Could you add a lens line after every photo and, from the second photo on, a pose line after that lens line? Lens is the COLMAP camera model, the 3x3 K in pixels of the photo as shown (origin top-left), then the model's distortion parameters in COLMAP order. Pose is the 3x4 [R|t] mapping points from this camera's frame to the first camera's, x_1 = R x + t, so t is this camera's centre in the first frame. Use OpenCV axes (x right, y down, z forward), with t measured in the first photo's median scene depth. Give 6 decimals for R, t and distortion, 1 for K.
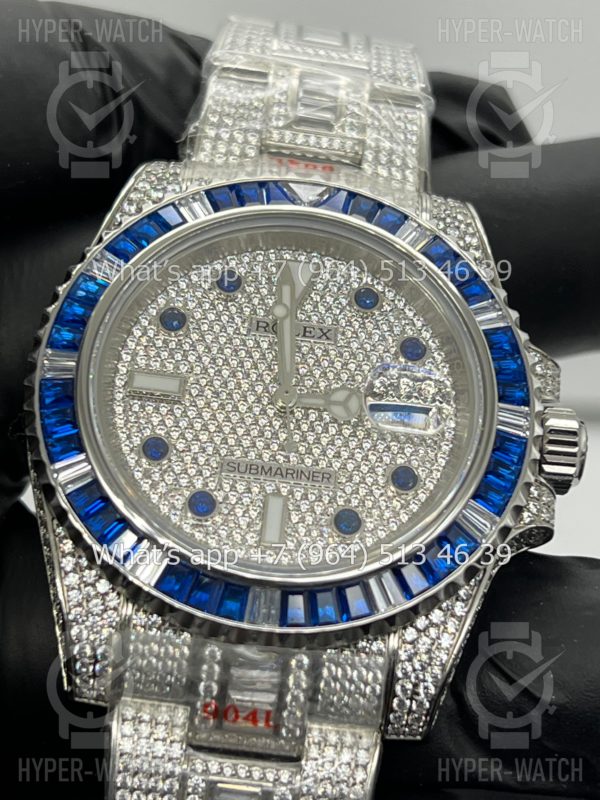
lens RADIAL K [[1862.5, 0, 300.4], [0, 1862.5, 405.9], [0, 0, 1]] dist [0.152274, 0.000000]
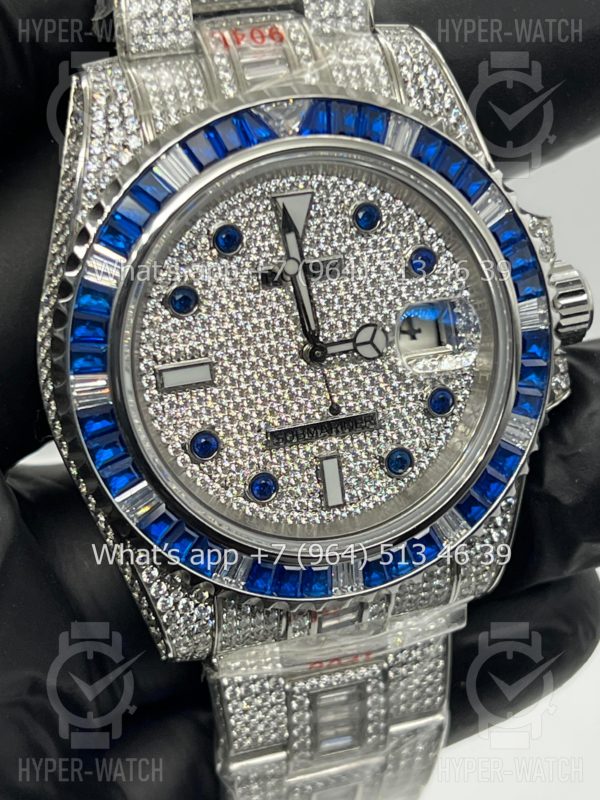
lens RADIAL K [[1862.5, 0, 297.8], [0, 1862.5, 397.1], [0, 0, 1]] dist [0.152274, 0.000000]
pose [[0.953250, -0.249007, 0.171201, -0.186798], [0.110871, 0.815240, 0.568411, -0.534665], [-0.281108, -0.522857, 0.804735, 0.195321]]
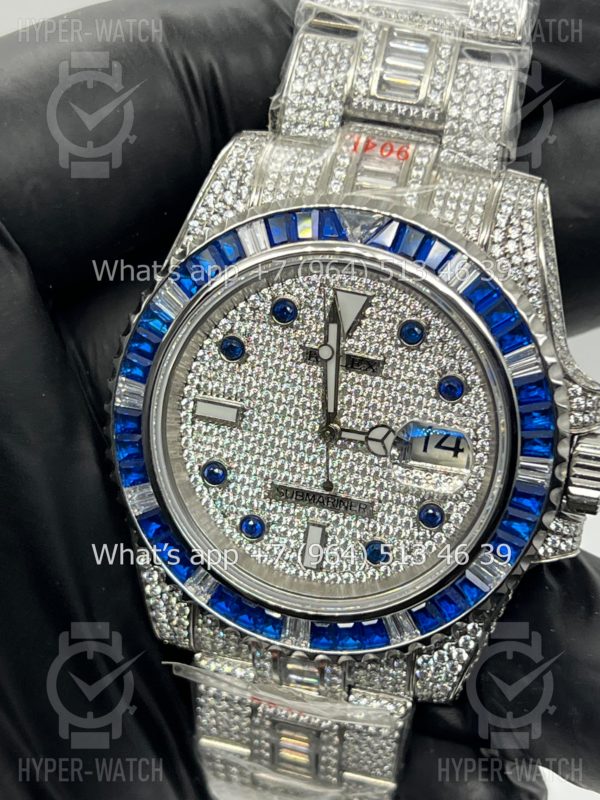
lens RADIAL K [[1862.5, 0, 295.9], [0, 1862.5, 395.3], [0, 0, 1]] dist [0.152274, 0.000000]
pose [[0.953381, 0.100821, -0.284431, 0.277810], [0.070151, 0.842673, 0.533836, -0.598829], [0.293504, -0.528902, 0.796315, 0.128222]]
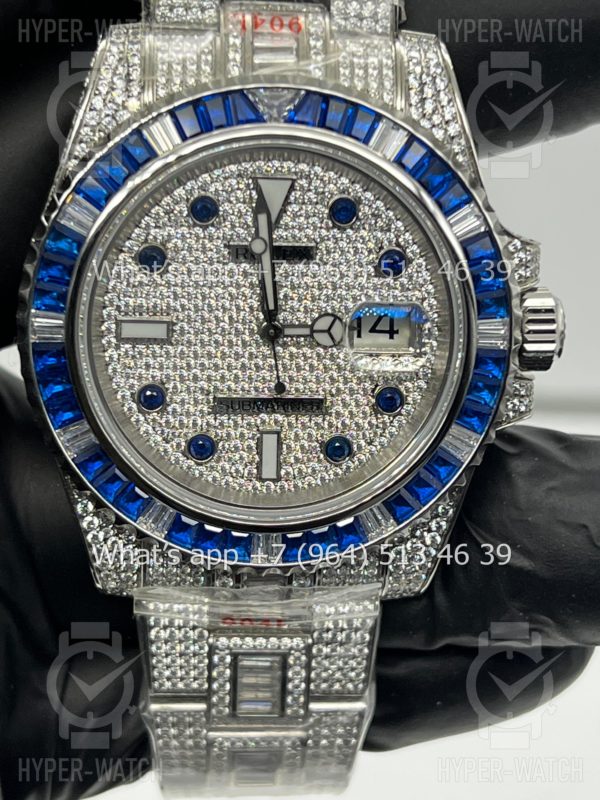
lens RADIAL K [[1862.5, 0, 303.0], [0, 1862.5, 404.8], [0, 0, 1]] dist [0.152274, 0.000000]
pose [[0.997629, -0.065717, -0.020445, 0.027434], [0.065813, 0.824034, 0.562705, -0.538557], [-0.020132, -0.562716, 0.826405, 0.123326]]
